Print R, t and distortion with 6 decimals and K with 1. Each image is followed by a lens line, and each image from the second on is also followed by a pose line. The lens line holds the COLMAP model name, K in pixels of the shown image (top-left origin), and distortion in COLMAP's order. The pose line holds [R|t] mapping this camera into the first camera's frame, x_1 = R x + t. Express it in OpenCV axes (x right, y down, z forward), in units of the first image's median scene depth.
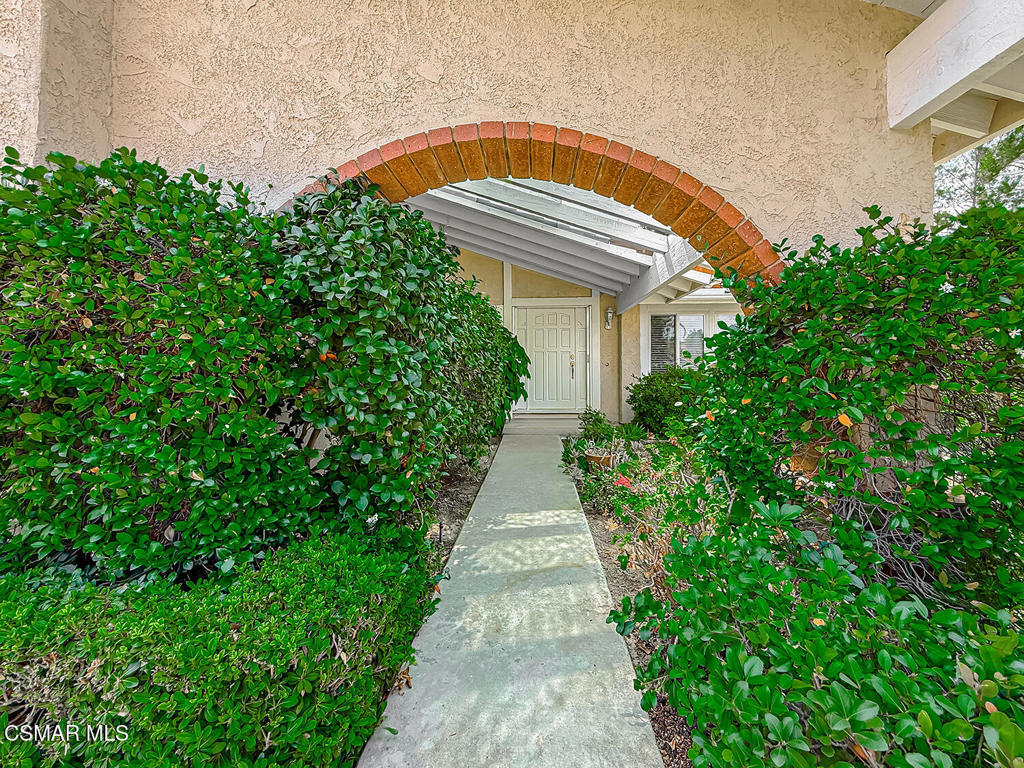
lens RADIAL K [[414.7, 0, 512.0], [0, 414.7, 384.0], [0, 0, 1]] dist [-0.001306, -0.000197]
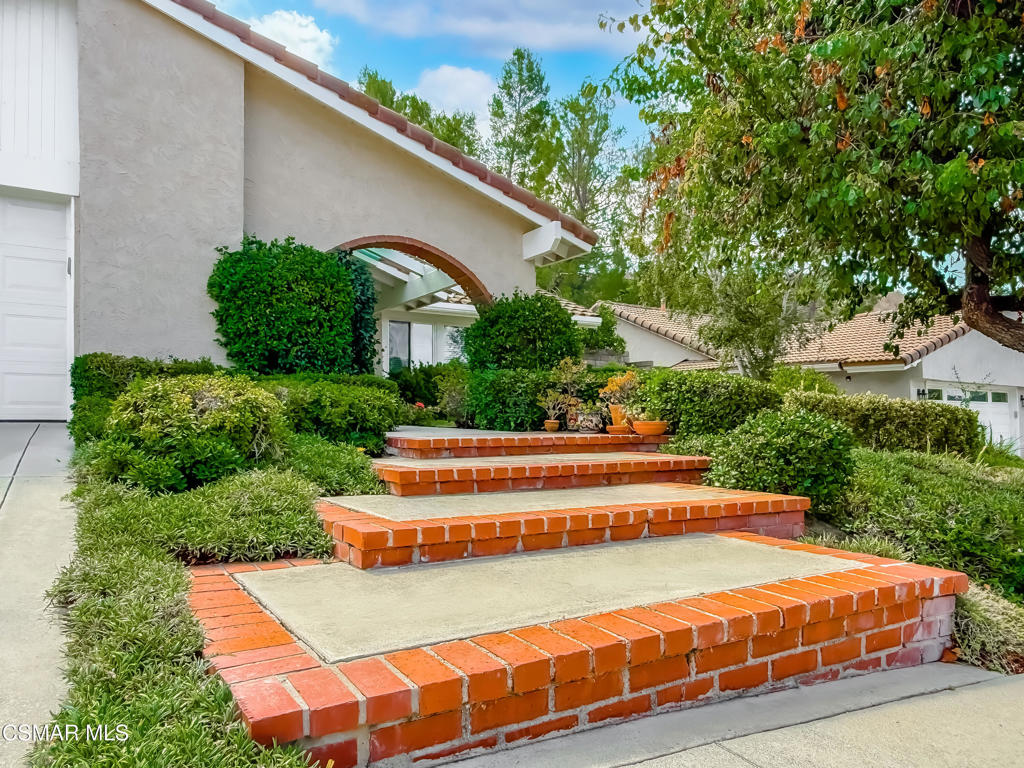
lens RADIAL K [[688.7, 0, 512.0], [0, 688.7, 384.0], [0, 0, 1]] dist [-0.000210, -0.000023]
pose [[0.817261, 0.036079, 0.575137, -0.638154], [0.009682, 0.997038, -0.076304, 0.207169], [-0.576186, 0.067929, 0.814491, -0.946208]]
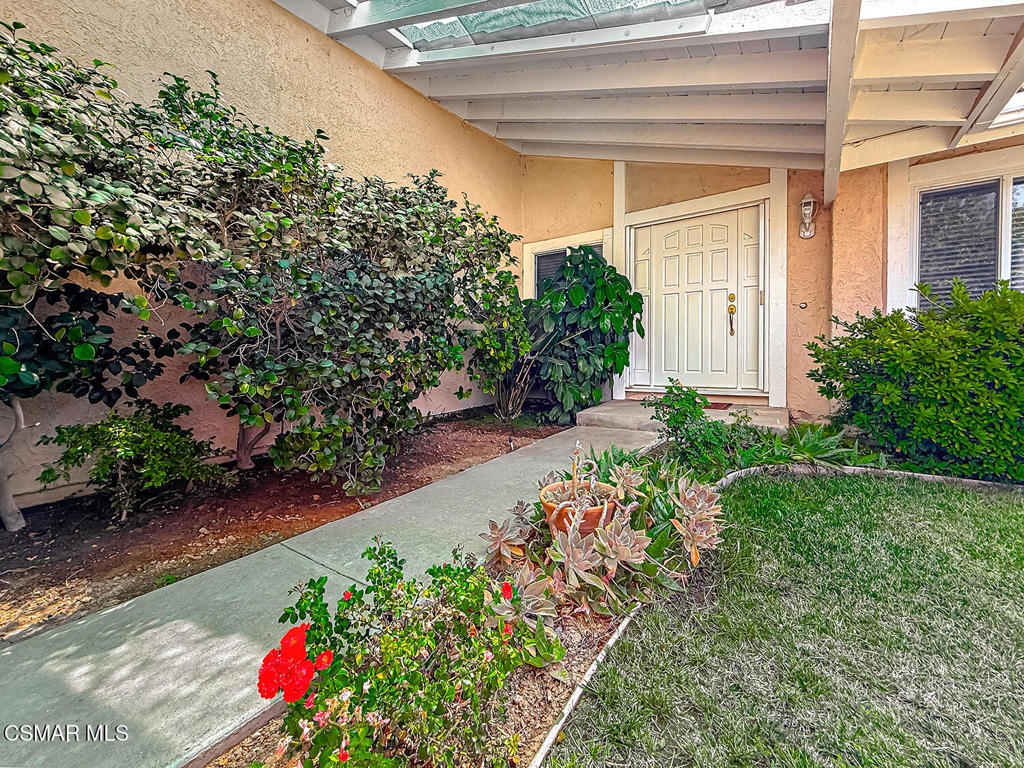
lens RADIAL K [[414.7, 0, 512.0], [0, 414.7, 384.0], [0, 0, 1]] dist [-0.001306, -0.000197]
pose [[0.833779, 0.027310, -0.551423, 0.315946], [0.008825, 0.997989, 0.062771, 0.023708], [0.552028, -0.057203, 0.831861, 0.512464]]
